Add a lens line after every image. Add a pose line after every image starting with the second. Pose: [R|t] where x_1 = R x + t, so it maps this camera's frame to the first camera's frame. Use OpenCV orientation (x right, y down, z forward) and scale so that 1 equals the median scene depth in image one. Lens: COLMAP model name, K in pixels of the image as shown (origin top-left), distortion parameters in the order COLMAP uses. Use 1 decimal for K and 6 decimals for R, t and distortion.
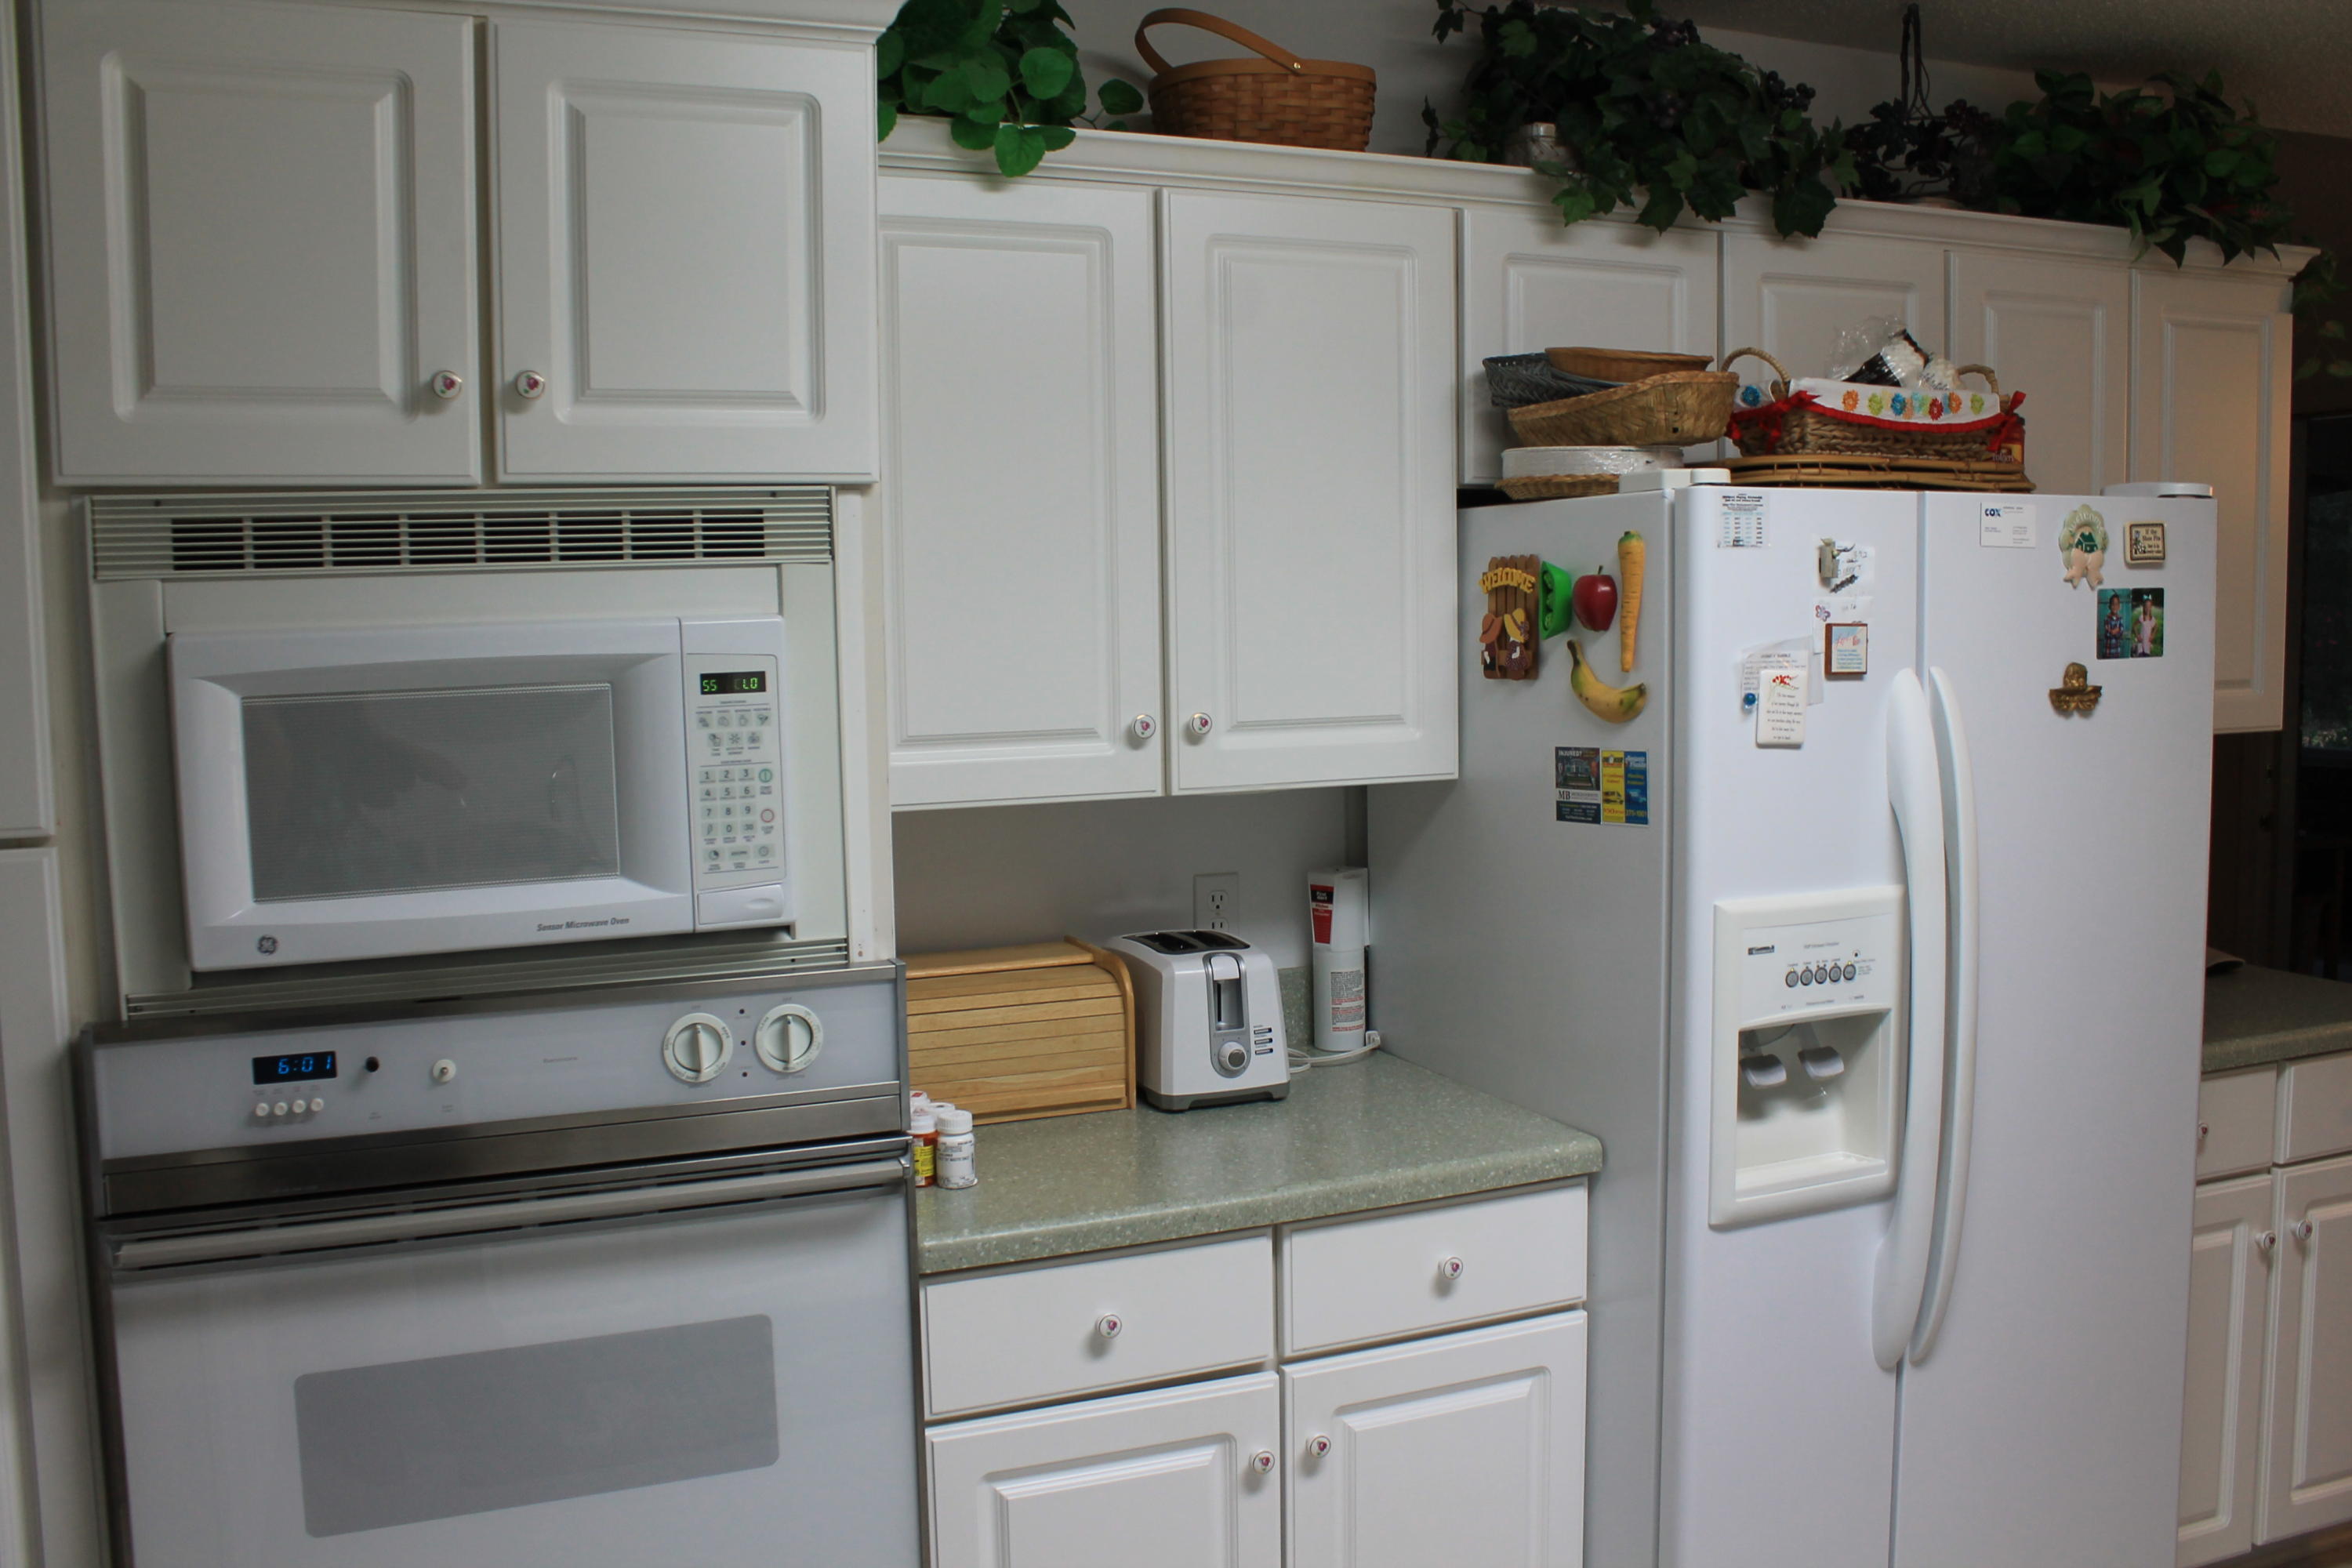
lens RADIAL K [[1996.2, 0, 1161.0], [0, 1996.2, 772.3], [0, 0, 1]] dist [-0.163578, 0.135916]
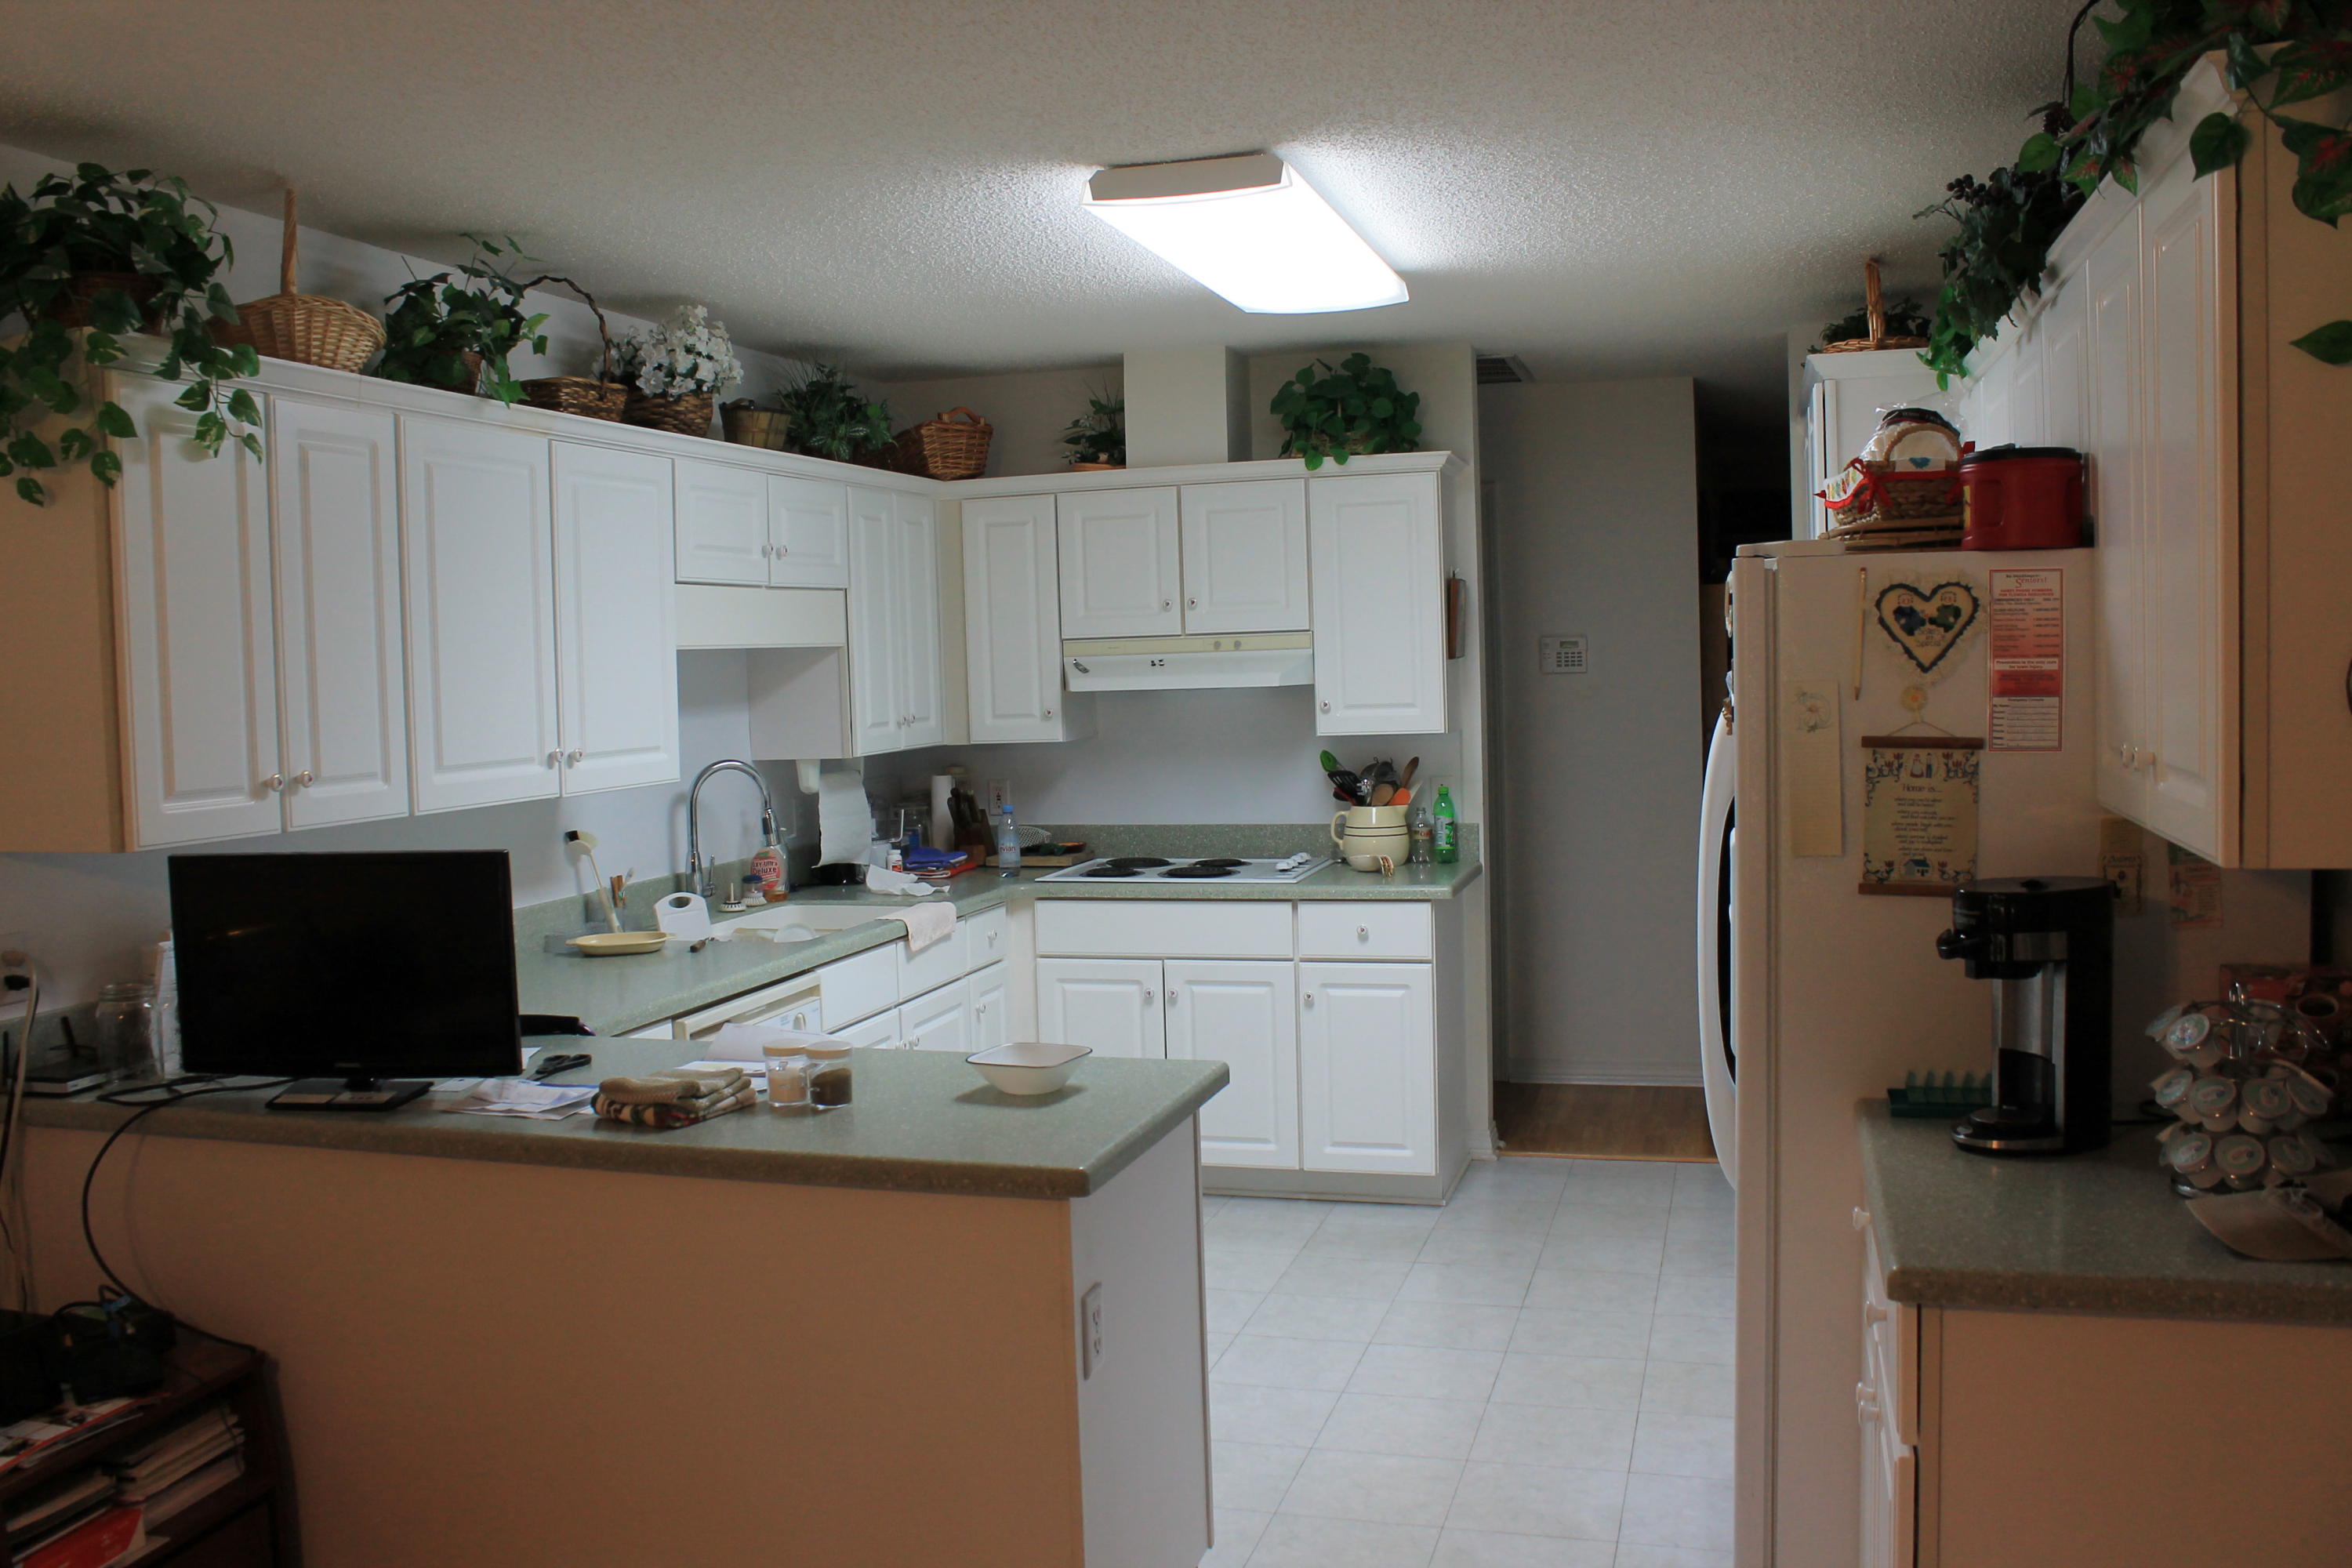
lens RADIAL K [[1996.2, 0, 1161.0], [0, 1996.2, 772.3], [0, 0, 1]] dist [-0.163578, 0.135916]
pose [[0.610976, -0.054843, 0.789747, -1.014600], [0.098233, 0.995140, -0.006890, 0.053255], [-0.785531, 0.081789, 0.613393, -0.426771]]
